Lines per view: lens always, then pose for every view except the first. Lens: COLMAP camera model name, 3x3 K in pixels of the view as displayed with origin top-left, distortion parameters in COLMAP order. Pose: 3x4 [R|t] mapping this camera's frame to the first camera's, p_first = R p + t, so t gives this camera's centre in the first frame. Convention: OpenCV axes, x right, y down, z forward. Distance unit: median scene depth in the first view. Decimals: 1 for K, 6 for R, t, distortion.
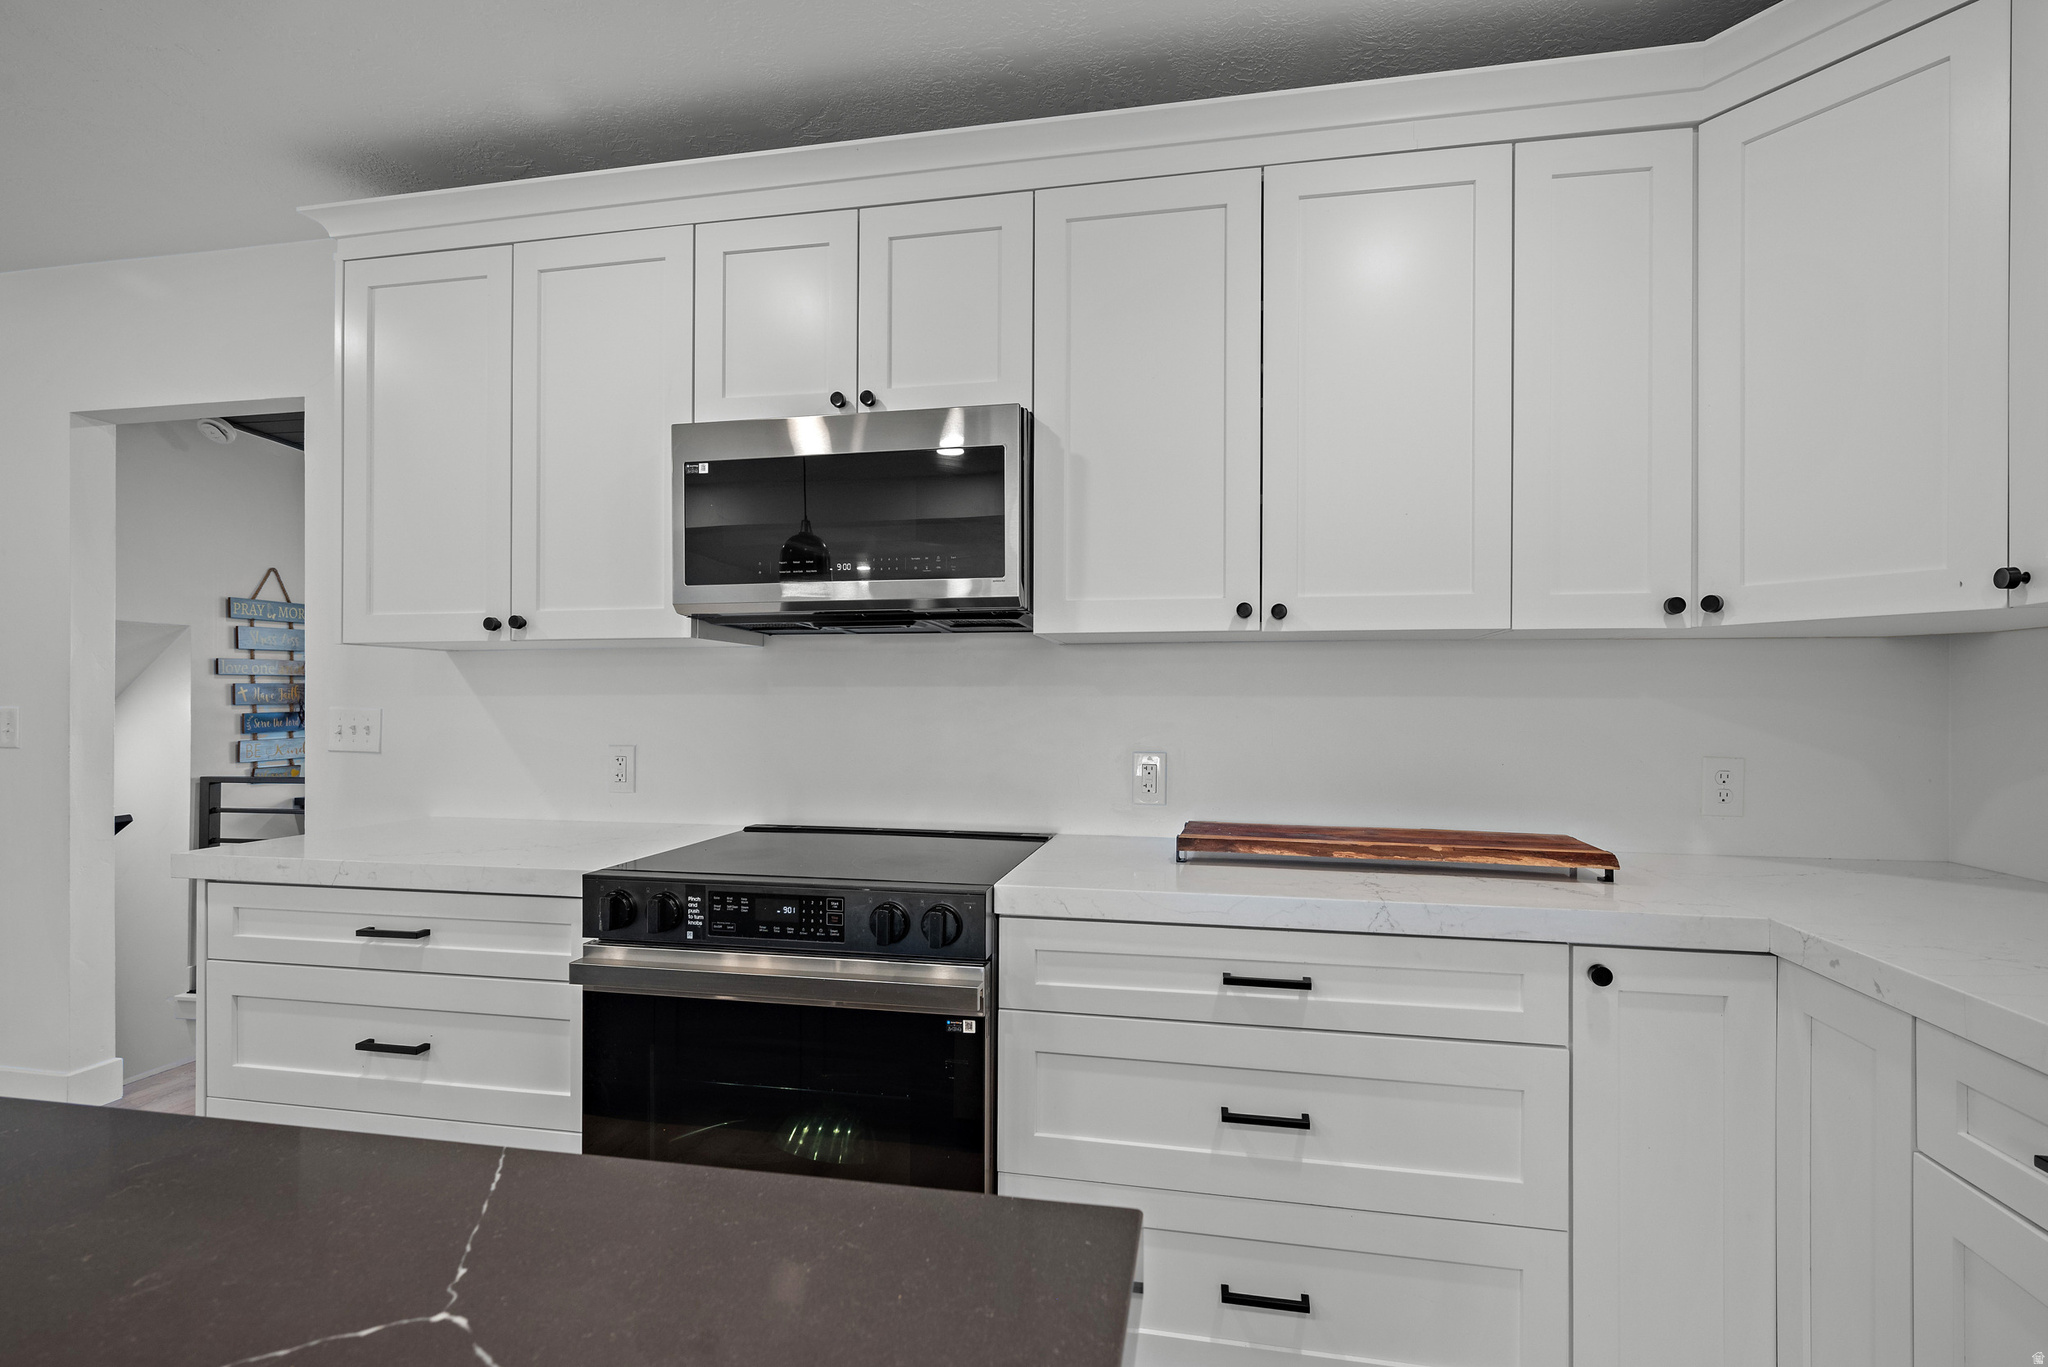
lens RADIAL K [[949.3, 0, 1029.2], [0, 949.3, 706.0], [0, 0, 1]] dist [0.003034, 0.000437]
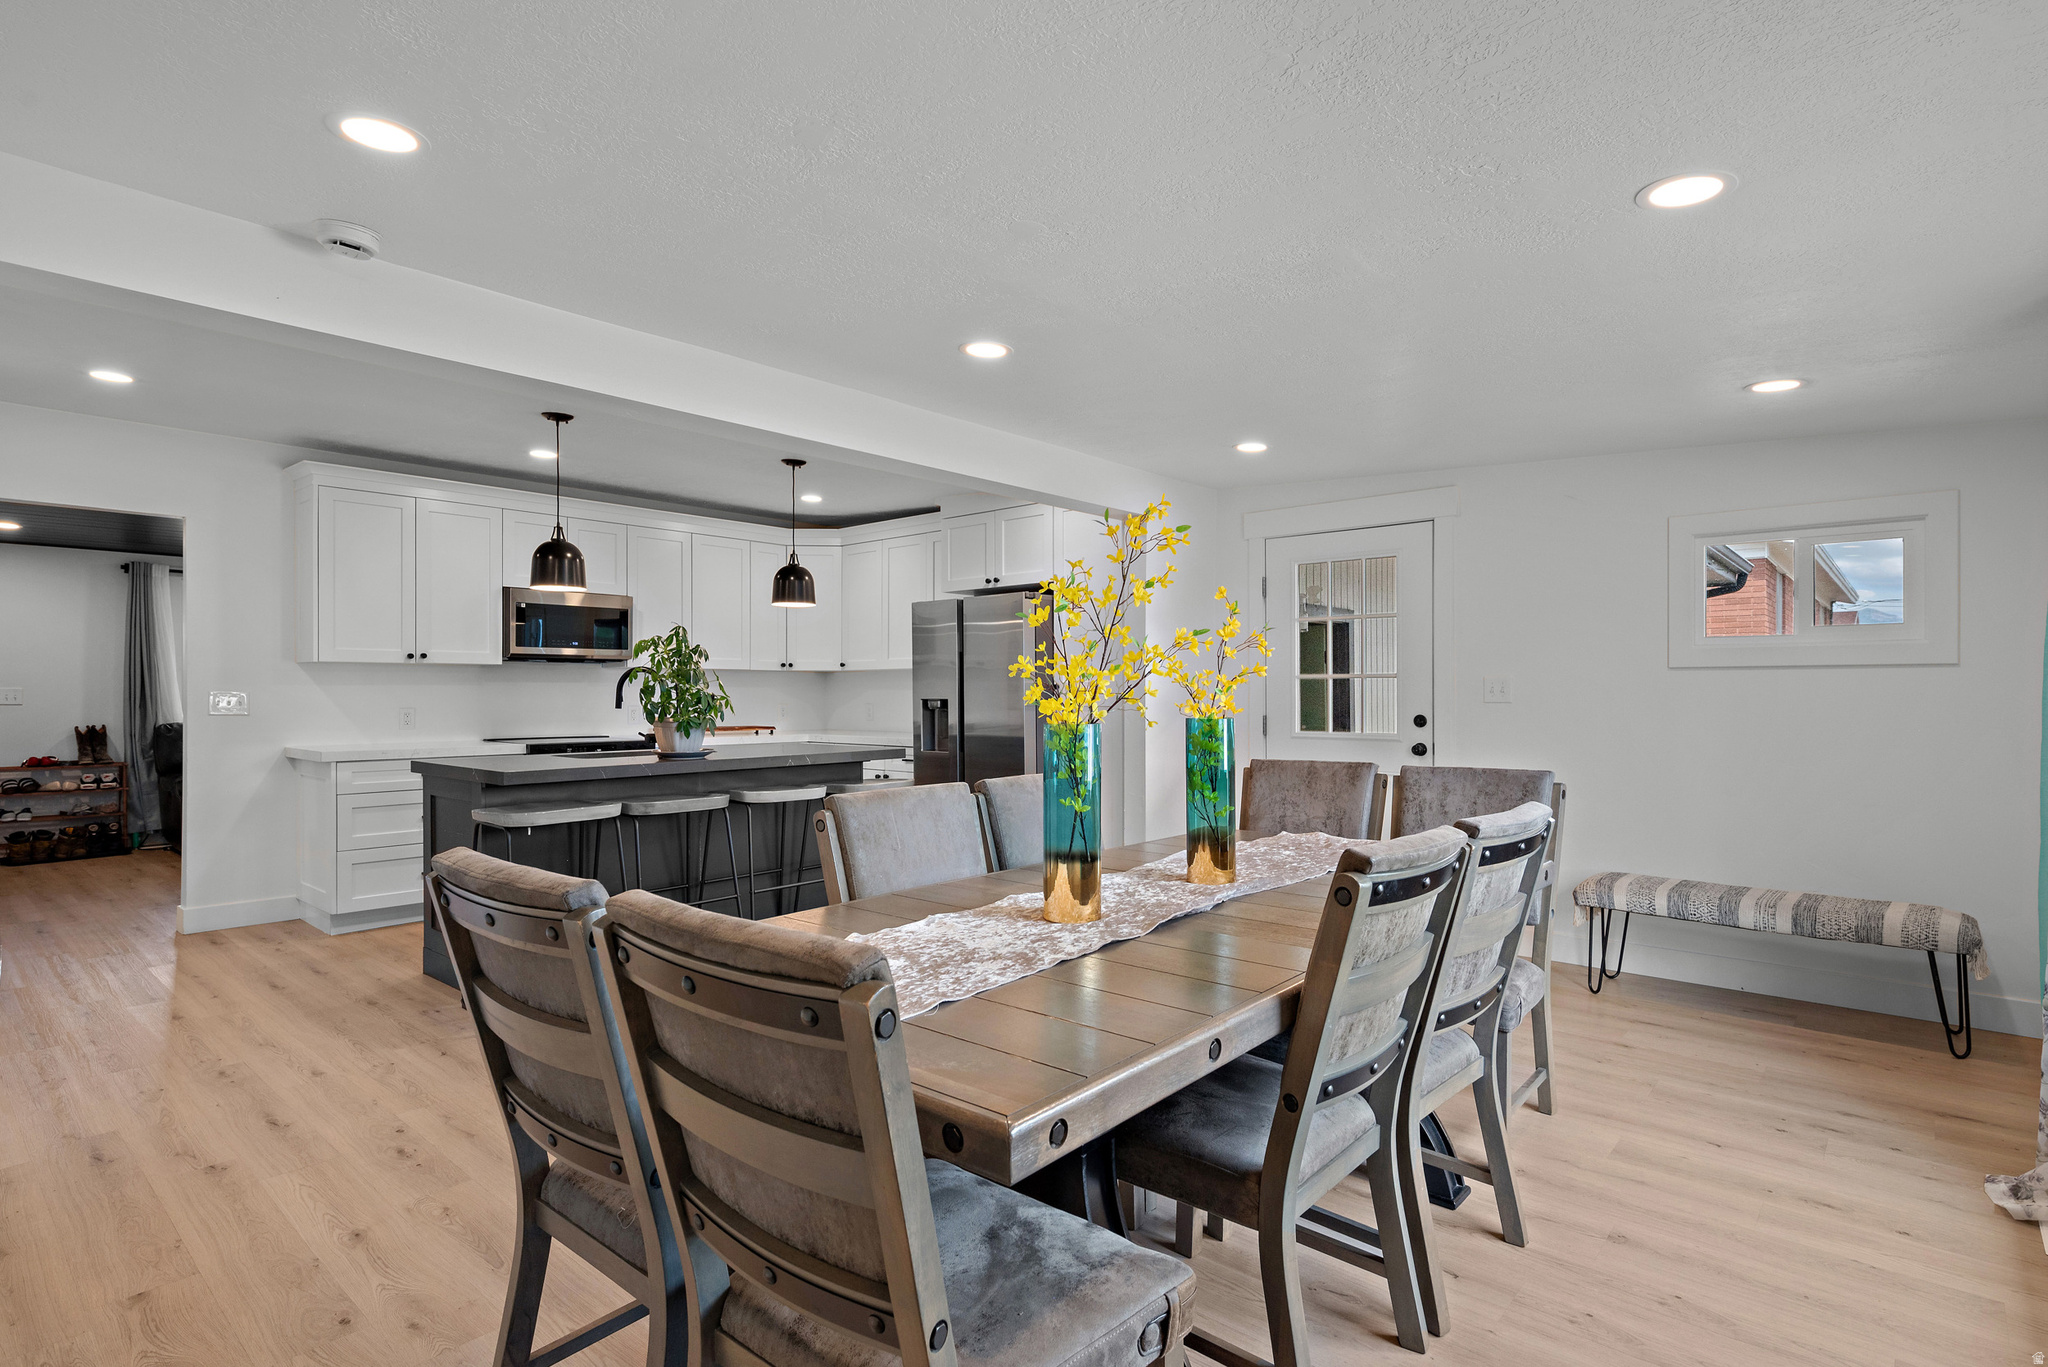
lens RADIAL K [[994.1, 0, 1024.7], [0, 994.1, 688.4], [0, 0, 1]] dist [-0.006556, 0.000037]
pose [[0.510805, 0.001081, 0.859696, -2.214718], [0.001511, 0.999997, -0.002155, 0.003545], [-0.859695, 0.002400, 0.510801, -1.858606]]
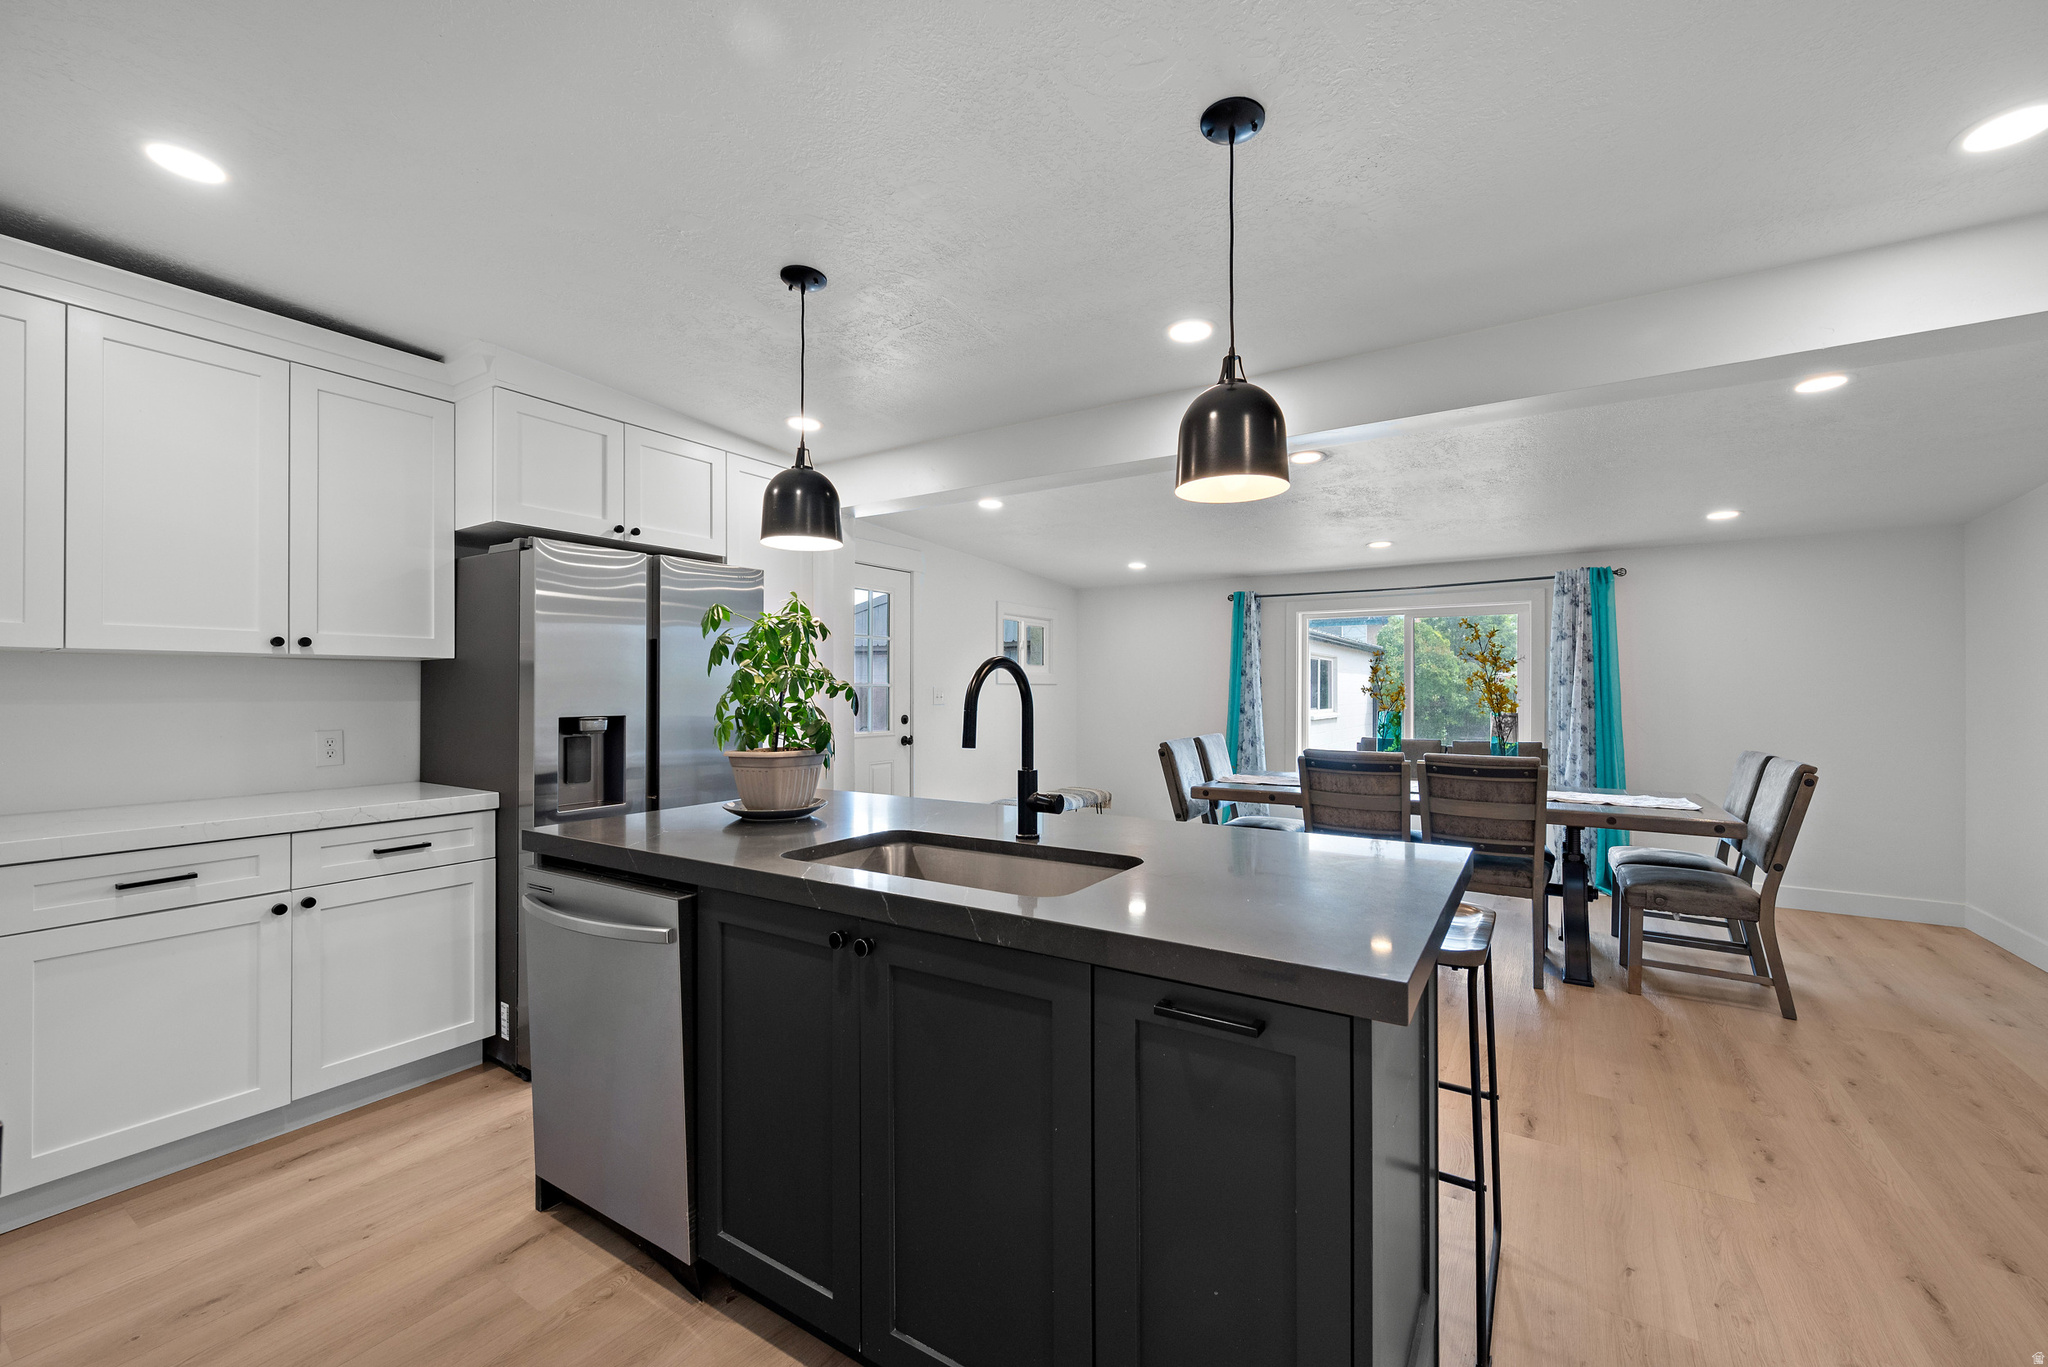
lens RADIAL K [[834.1, 0, 1009.0], [0, 834.1, 680.8], [0, 0, 1]] dist [0.000909, -0.000105]
pose [[-0.921433, 0.003015, 0.388525, -0.952315], [-0.000921, 0.999950, -0.009944, -0.021013], [-0.388536, -0.009520, -0.921384, 1.083222]]
